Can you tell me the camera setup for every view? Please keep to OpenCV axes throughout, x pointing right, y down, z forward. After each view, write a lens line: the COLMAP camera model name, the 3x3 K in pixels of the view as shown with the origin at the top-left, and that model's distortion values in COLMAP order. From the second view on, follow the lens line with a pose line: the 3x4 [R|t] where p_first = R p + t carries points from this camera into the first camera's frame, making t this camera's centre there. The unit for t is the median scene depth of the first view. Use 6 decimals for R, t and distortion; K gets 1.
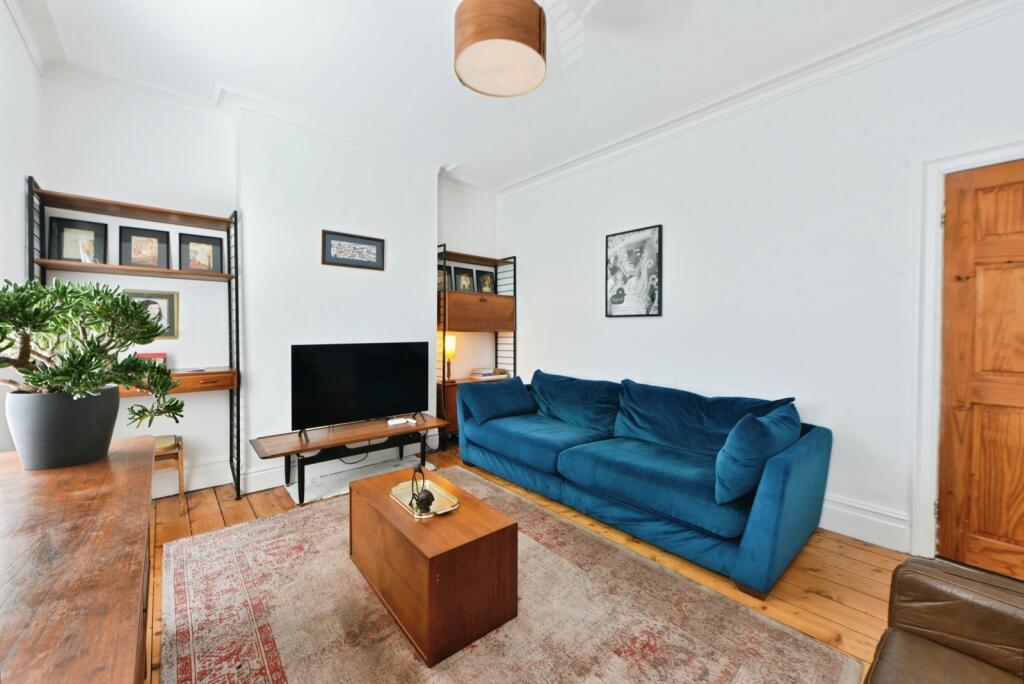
lens RADIAL K [[406.2, 0, 540.8], [0, 406.2, 330.4], [0, 0, 1]] dist [-0.002427, -0.000905]
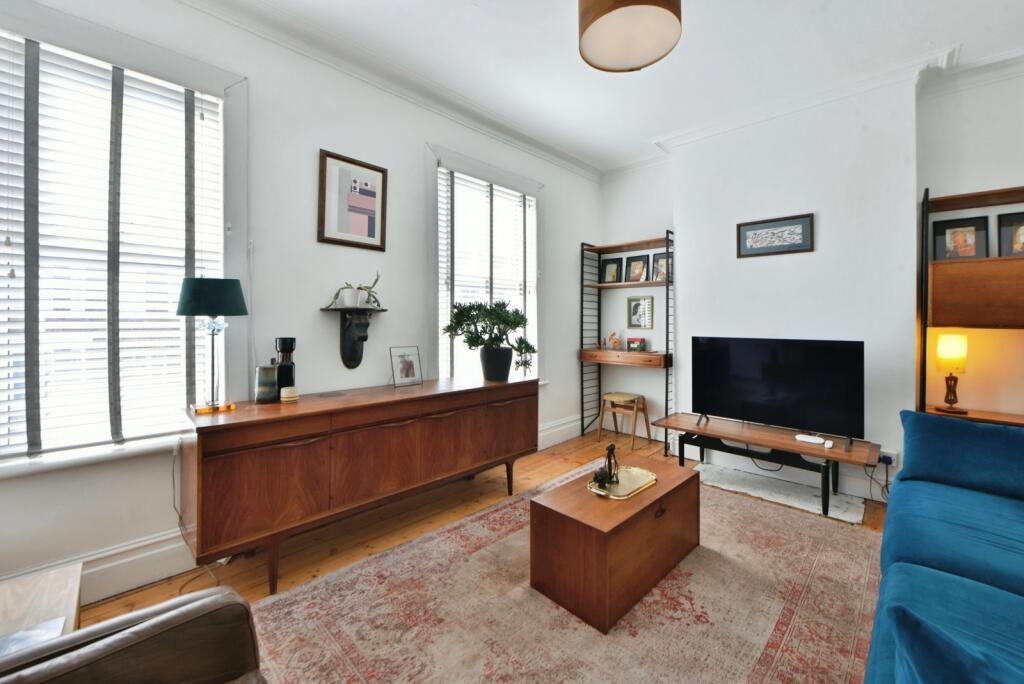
lens RADIAL K [[406.2, 0, 498.1], [0, 406.2, 320.3], [0, 0, 1]] dist [-0.002427, -0.000905]
pose [[0.015810, -0.004192, -0.999866, 0.449916], [-0.008878, 0.999951, -0.004332, 0.000373], [0.999836, 0.008945, 0.015772, 0.387919]]
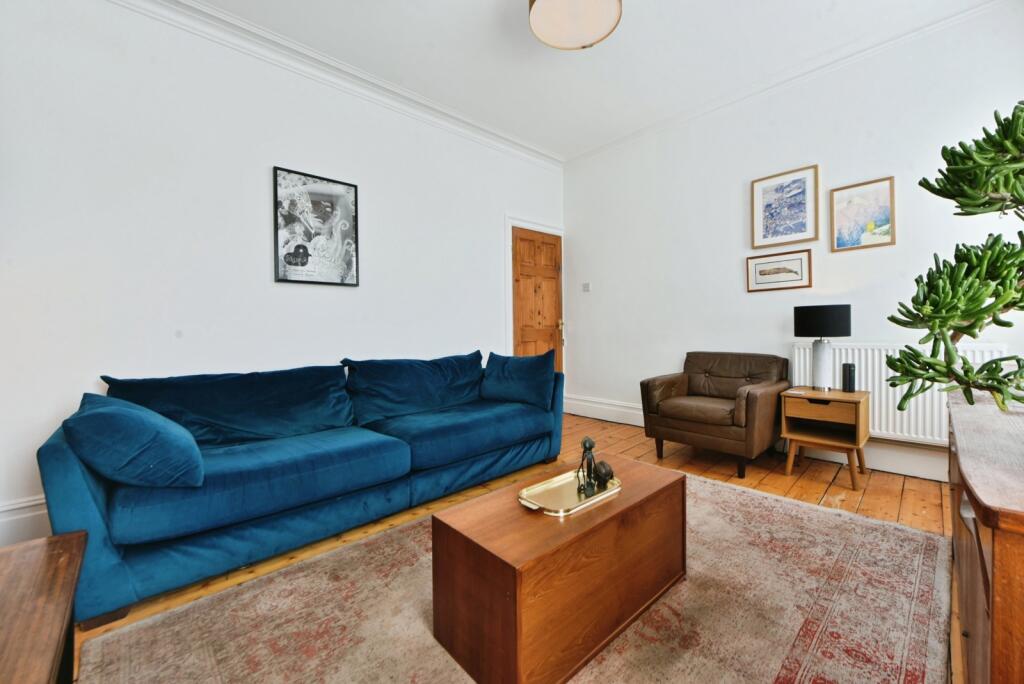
lens RADIAL K [[406.2, 0, 514.8], [0, 406.2, 335.1], [0, 0, 1]] dist [-0.002427, -0.000905]
pose [[-0.012459, -0.017665, 0.999766, -0.609178], [0.028272, 0.999438, 0.018012, 0.065929], [-0.999523, 0.028490, -0.011952, 0.652159]]
